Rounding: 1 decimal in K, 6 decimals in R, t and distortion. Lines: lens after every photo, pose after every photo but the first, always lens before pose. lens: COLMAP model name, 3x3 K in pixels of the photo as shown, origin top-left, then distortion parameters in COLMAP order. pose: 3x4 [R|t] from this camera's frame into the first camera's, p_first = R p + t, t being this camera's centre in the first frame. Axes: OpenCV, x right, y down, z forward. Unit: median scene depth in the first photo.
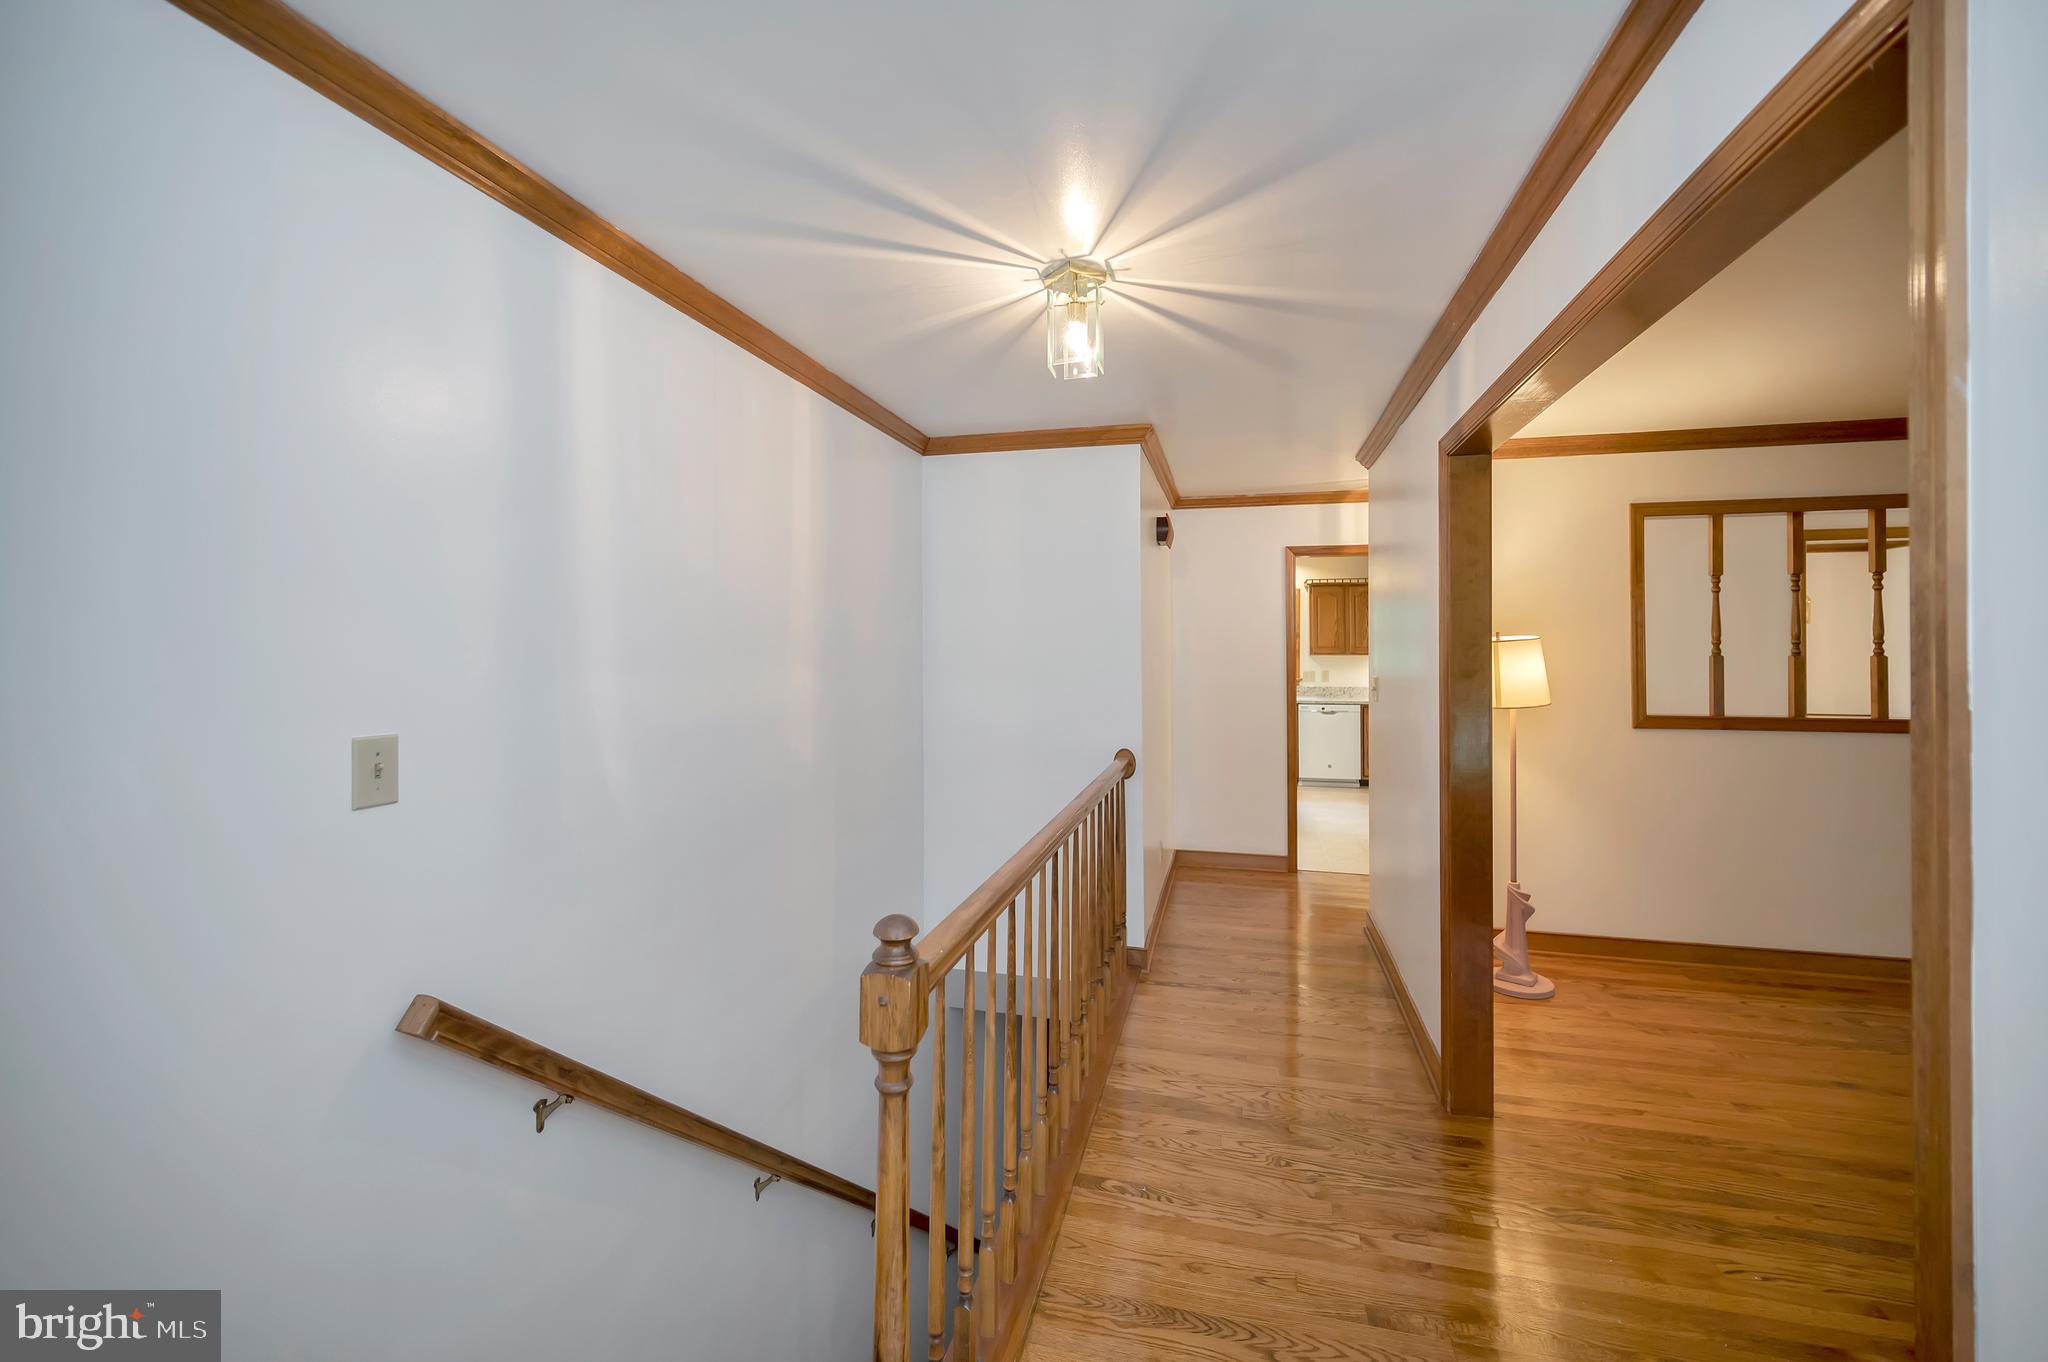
lens RADIAL K [[823.9, 0, 1037.2], [0, 823.9, 650.1], [0, 0, 1]] dist [0.000775, -0.000010]
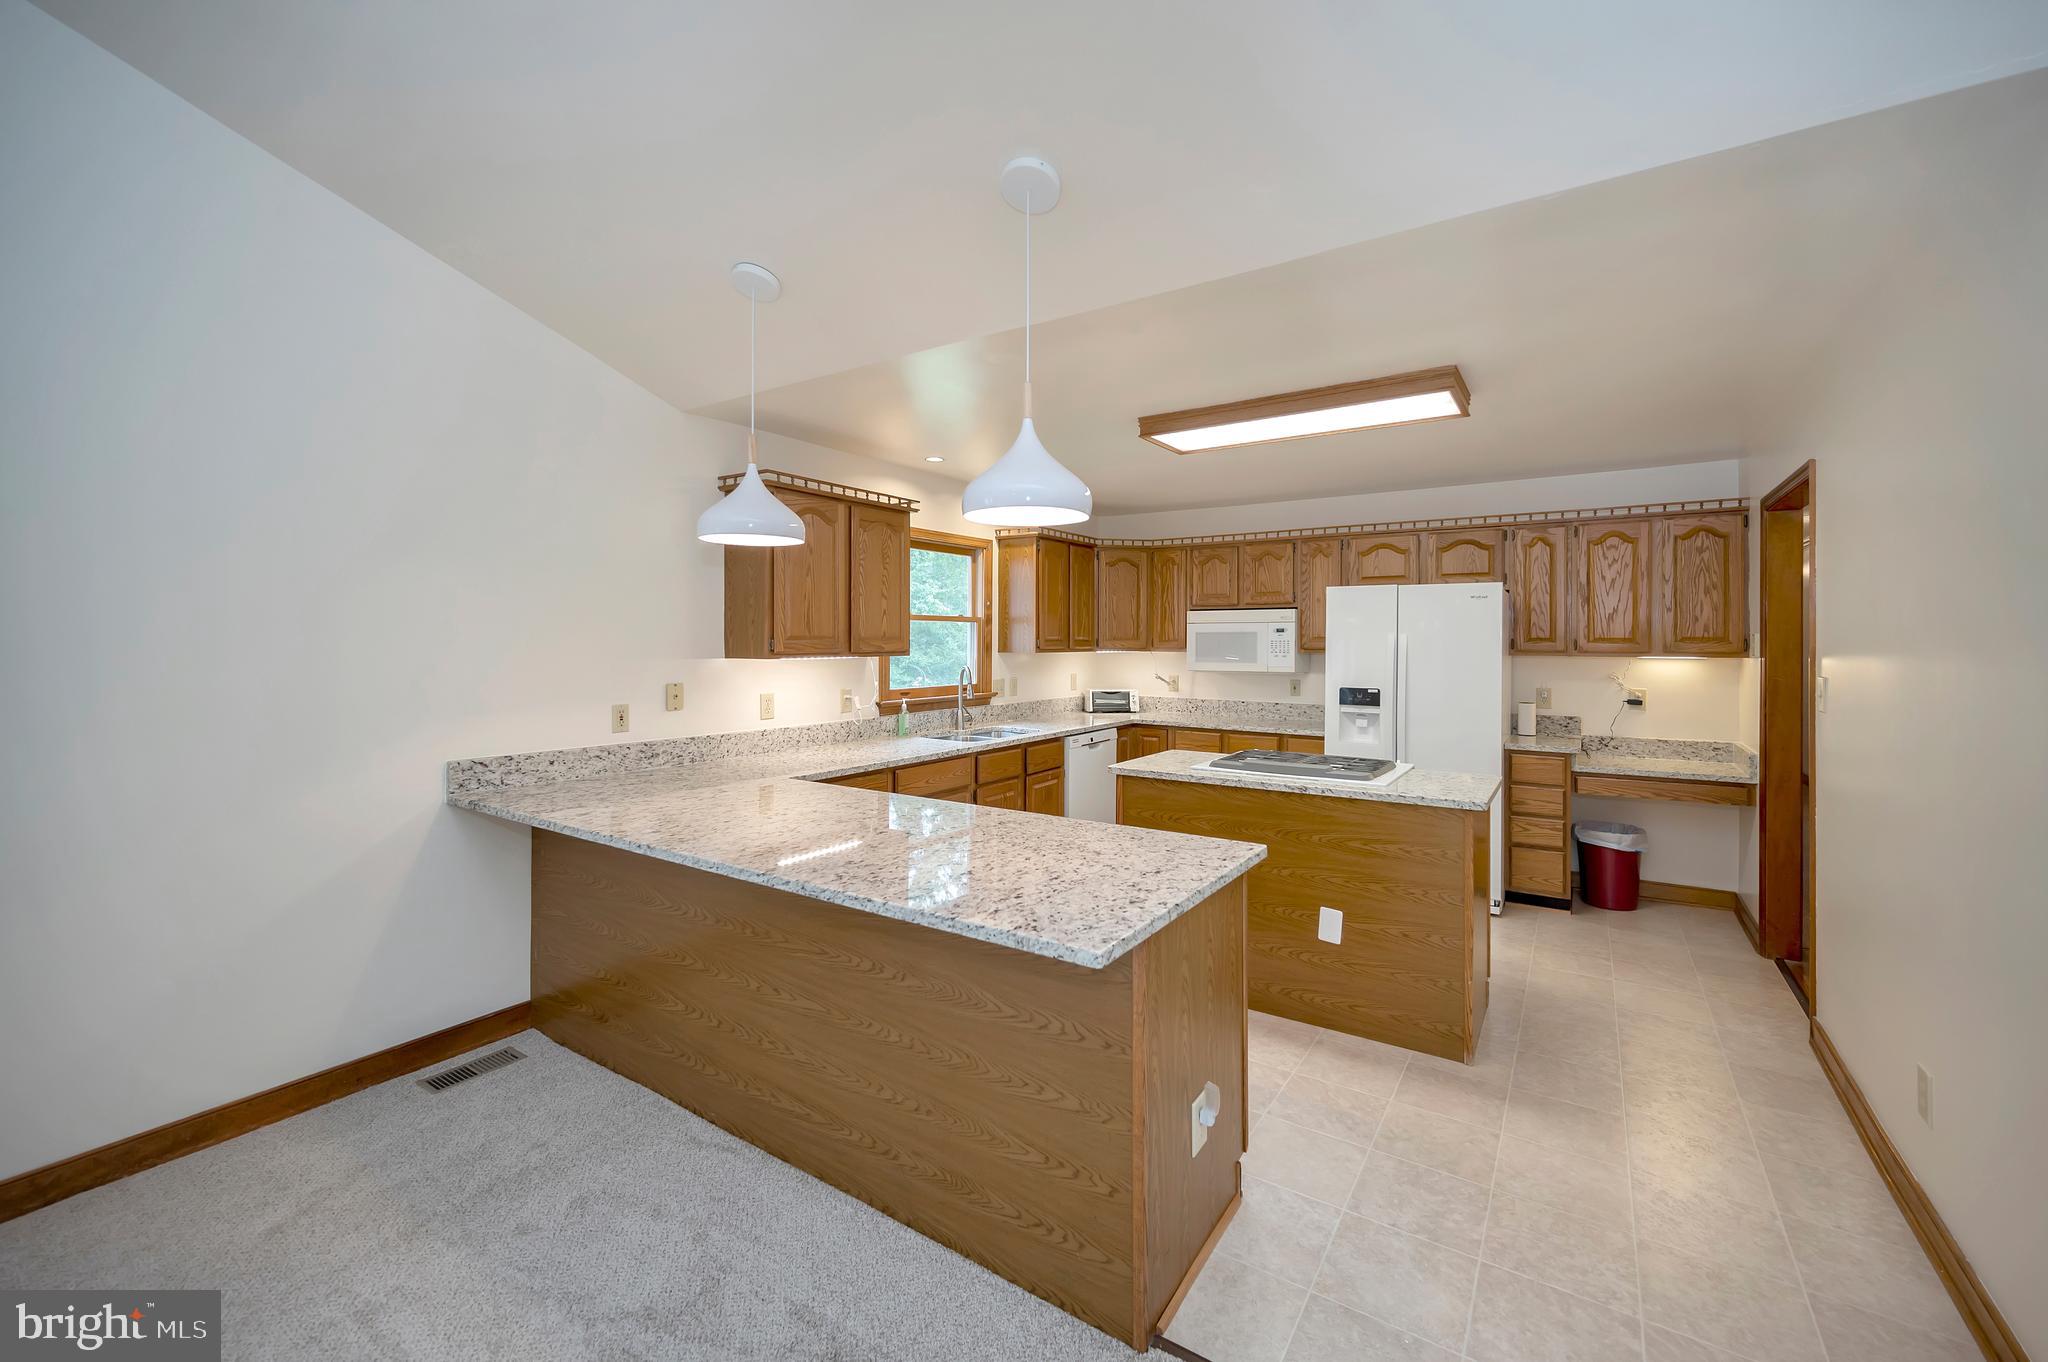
lens RADIAL K [[830.6, 0, 1031.3], [0, 830.6, 637.3], [0, 0, 1]] dist [-0.001258, -0.000440]
pose [[0.342929, 0.003368, 0.939355, -0.234319], [-0.002193, 0.999994, -0.002785, -0.003305], [-0.939359, -0.001105, 0.342935, 0.777212]]
